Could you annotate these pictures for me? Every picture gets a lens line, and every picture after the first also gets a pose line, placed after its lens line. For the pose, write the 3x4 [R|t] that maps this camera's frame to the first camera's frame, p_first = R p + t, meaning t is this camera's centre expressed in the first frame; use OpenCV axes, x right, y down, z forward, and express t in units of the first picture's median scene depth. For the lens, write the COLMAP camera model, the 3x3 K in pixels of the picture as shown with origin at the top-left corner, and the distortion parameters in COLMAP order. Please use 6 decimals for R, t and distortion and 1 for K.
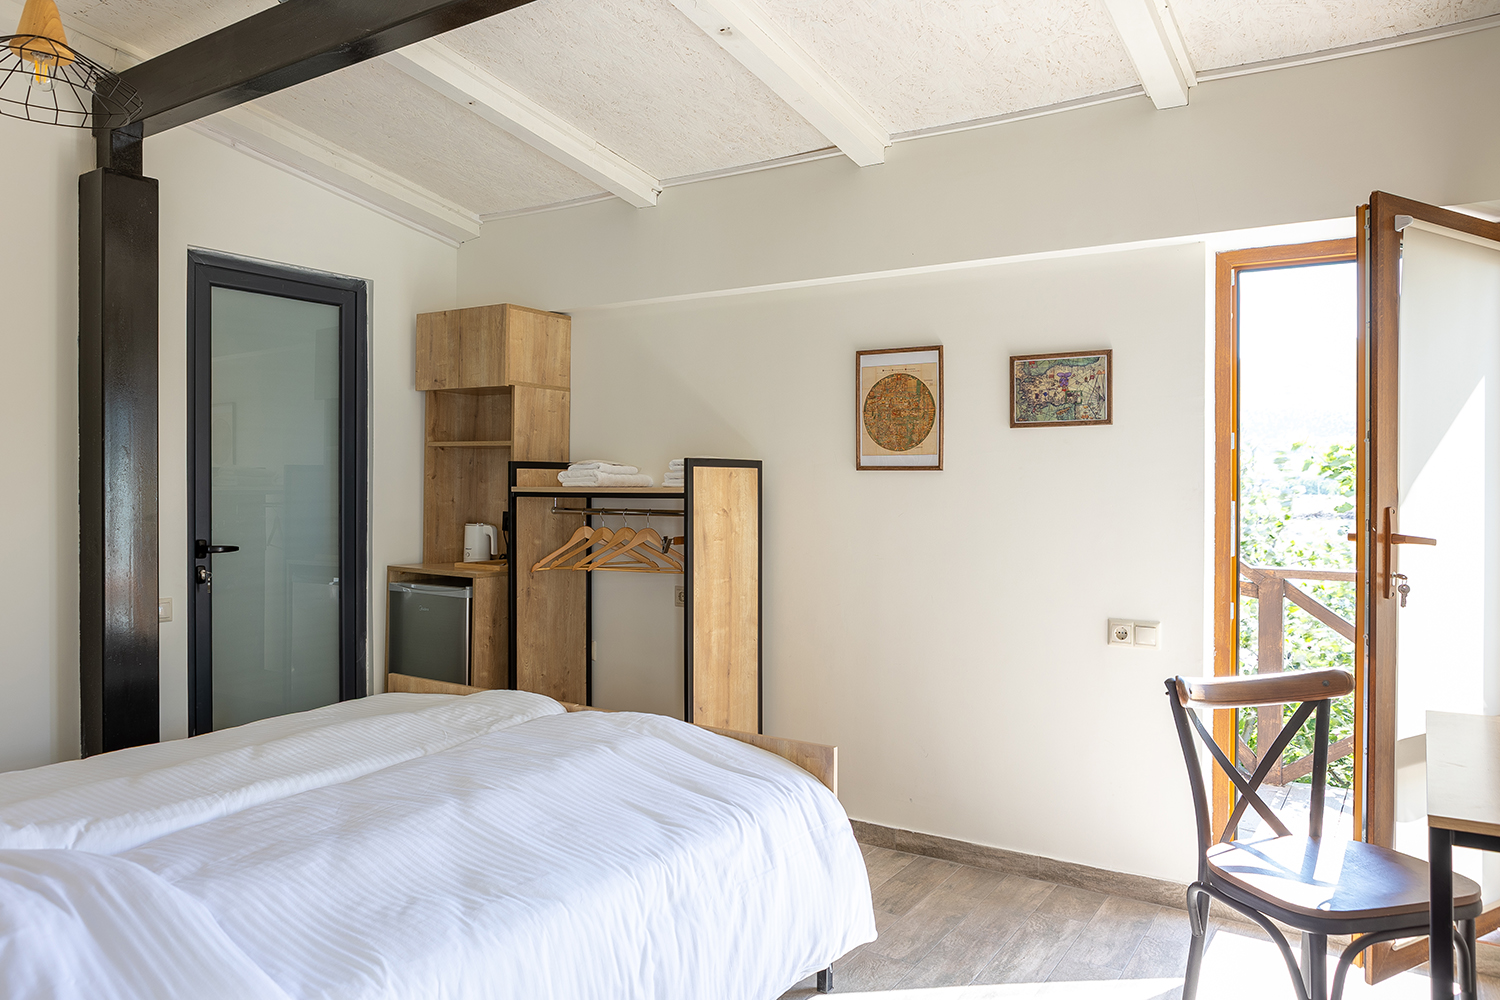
lens RADIAL K [[1004.2, 0, 778.5], [0, 1004.2, 483.3], [0, 0, 1]] dist [-0.035244, 0.028875]
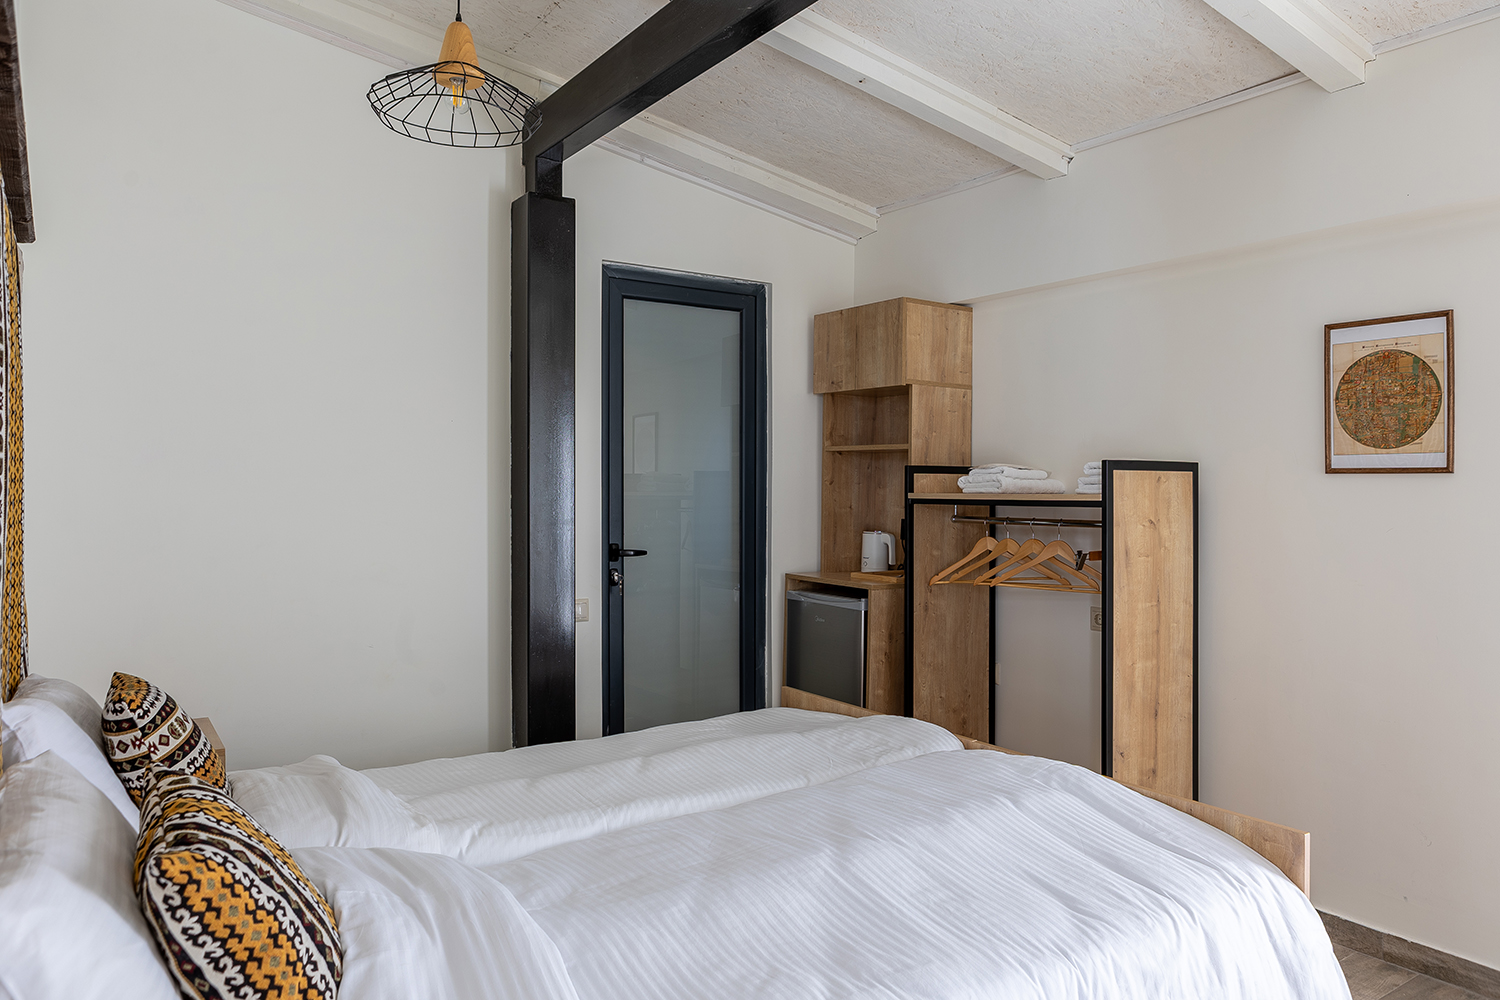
lens RADIAL K [[1004.2, 0, 778.5], [0, 1004.2, 483.3], [0, 0, 1]] dist [-0.035244, 0.028875]
pose [[0.919479, -0.001222, -0.393137, -0.012842], [-0.001060, 0.999984, -0.005589, -0.000354], [0.393137, 0.005556, 0.919463, 0.112520]]
